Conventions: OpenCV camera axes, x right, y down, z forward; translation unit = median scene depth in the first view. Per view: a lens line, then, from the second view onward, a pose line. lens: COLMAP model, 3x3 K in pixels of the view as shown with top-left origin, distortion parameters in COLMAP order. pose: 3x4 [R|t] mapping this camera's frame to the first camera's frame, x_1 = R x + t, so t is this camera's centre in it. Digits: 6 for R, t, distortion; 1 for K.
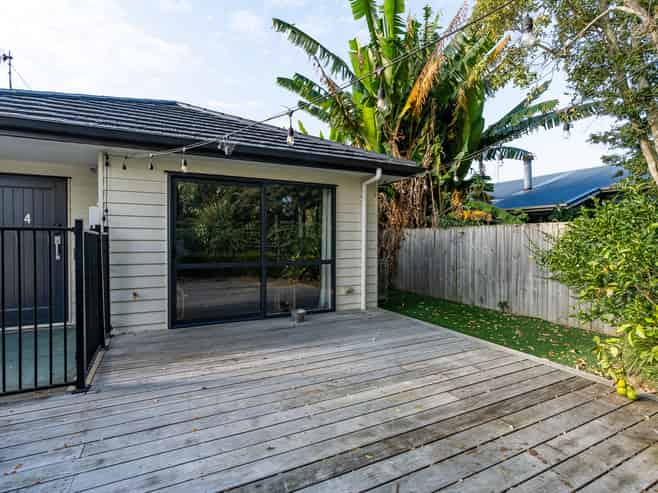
lens RADIAL K [[329.6, 0, 329.0], [0, 329.6, 246.5], [0, 0, 1]] dist [-0.000598, -0.000425]
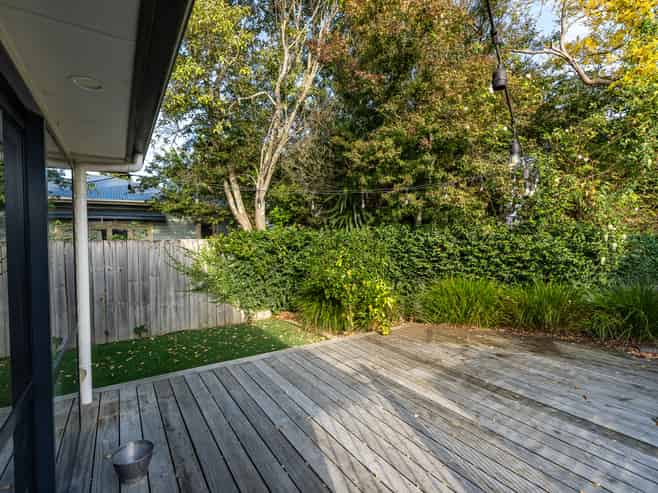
lens RADIAL K [[329.6, 0, 329.0], [0, 329.6, 246.5], [0, 0, 1]] dist [-0.000598, -0.000425]
pose [[-0.109510, -0.018452, 0.993814, -0.568649], [0.026835, 0.999408, 0.021513, -0.073416], [-0.993623, 0.029025, -0.108950, 0.841712]]
